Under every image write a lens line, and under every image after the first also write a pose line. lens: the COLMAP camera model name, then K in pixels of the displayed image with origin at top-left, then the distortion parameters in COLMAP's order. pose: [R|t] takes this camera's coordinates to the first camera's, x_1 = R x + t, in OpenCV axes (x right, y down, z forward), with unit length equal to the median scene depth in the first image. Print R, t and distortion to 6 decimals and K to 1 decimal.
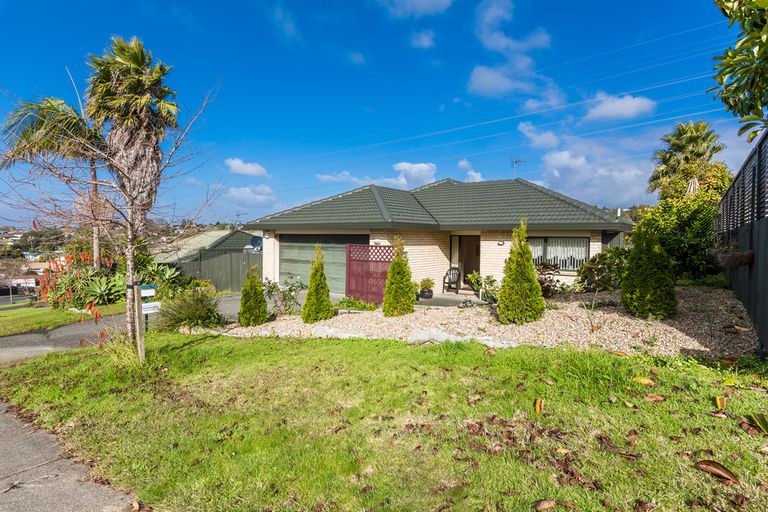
lens RADIAL K [[418.3, 0, 382.8], [0, 418.3, 256.2], [0, 0, 1]] dist [0.005200, 0.000342]
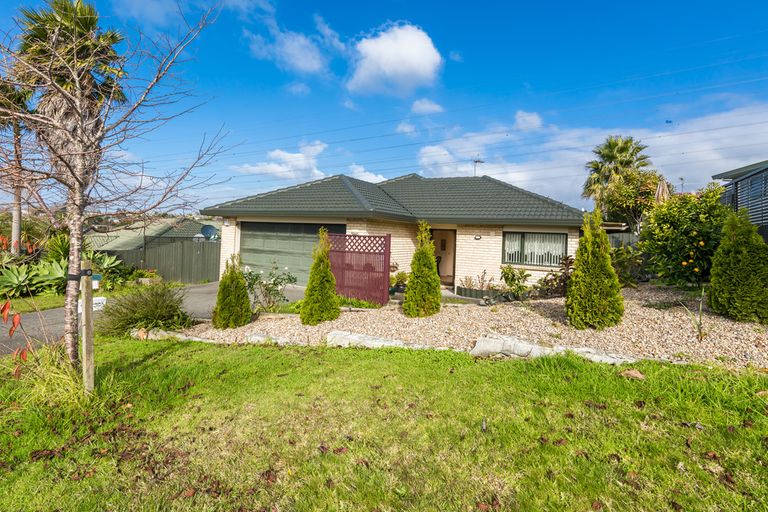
lens RADIAL K [[403.7, 0, 397.0], [0, 403.7, 233.4], [0, 0, 1]] dist [0.003955, 0.000104]
pose [[0.987366, 0.028795, 0.155819, -0.120871], [-0.022312, 0.998817, -0.043196, 0.011891], [-0.156879, 0.039173, 0.986841, 0.172732]]
